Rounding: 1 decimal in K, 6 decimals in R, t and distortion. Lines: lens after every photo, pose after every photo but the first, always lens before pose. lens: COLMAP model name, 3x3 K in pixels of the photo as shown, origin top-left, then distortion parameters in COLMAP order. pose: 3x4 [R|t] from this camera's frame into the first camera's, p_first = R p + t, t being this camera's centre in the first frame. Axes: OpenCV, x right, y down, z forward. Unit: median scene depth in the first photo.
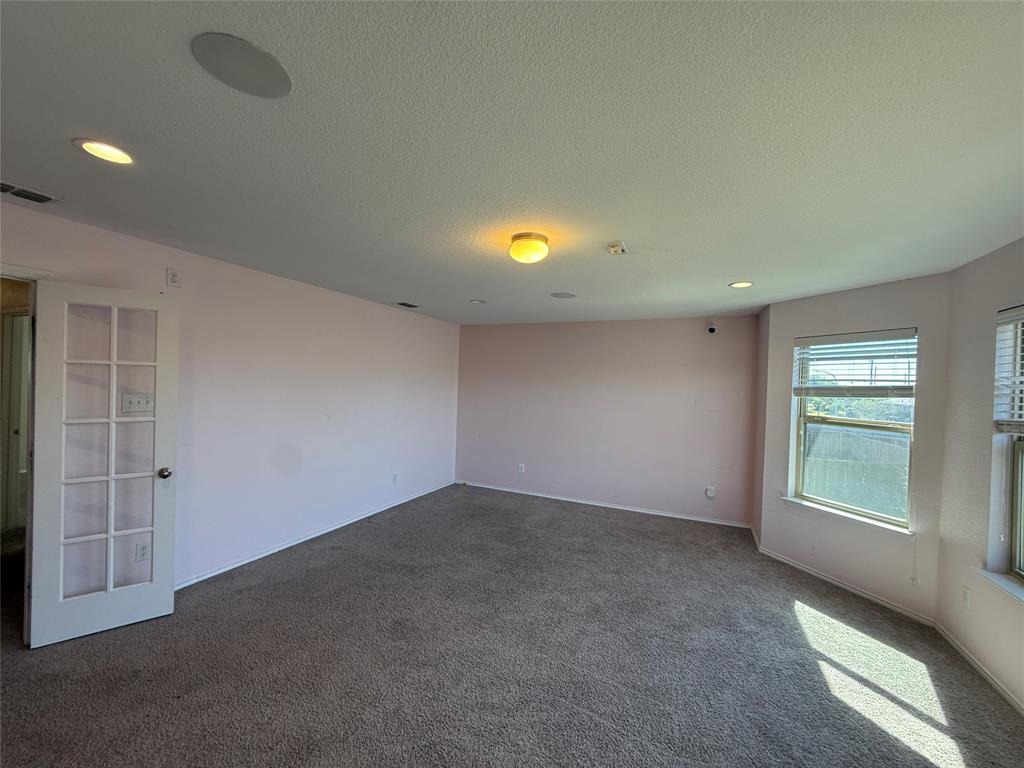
lens RADIAL K [[407.0, 0, 508.0], [0, 407.0, 386.5], [0, 0, 1]] dist [0.000920, 0.001746]
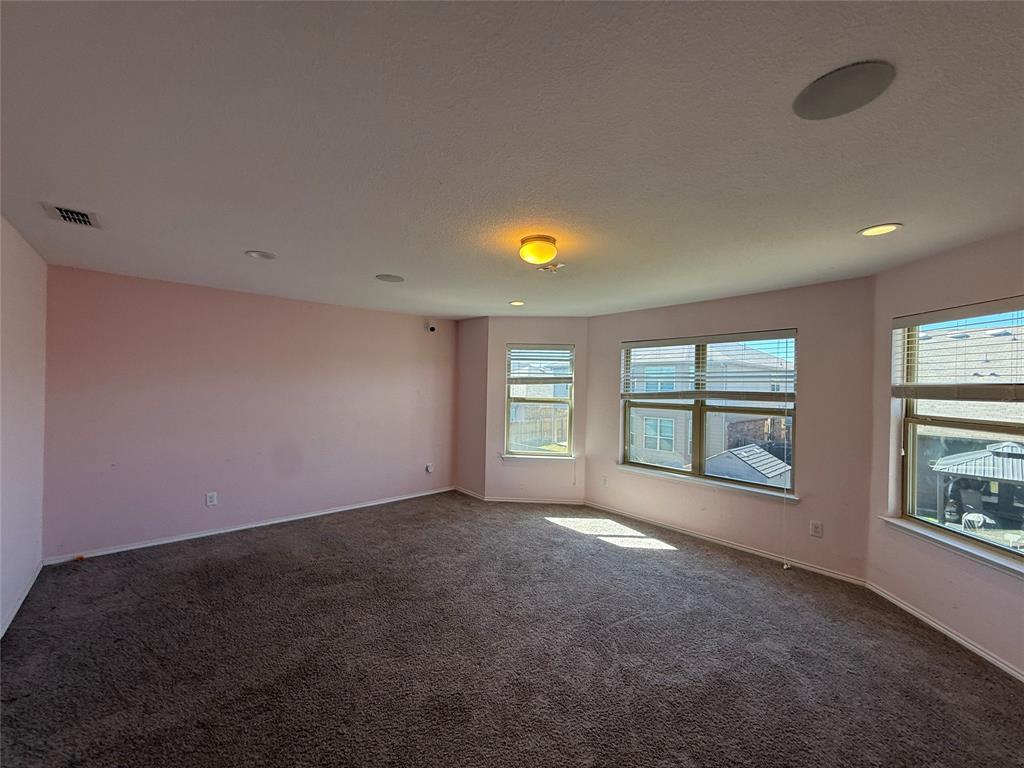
lens RADIAL K [[407.0, 0, 507.9], [0, 407.0, 382.2], [0, 0, 1]] dist [0.000920, 0.001746]
pose [[0.414048, -0.020867, 0.910016, -0.640116], [0.003913, 0.999769, 0.021145, -0.015152], [-0.910247, -0.005194, 0.414034, 0.430964]]
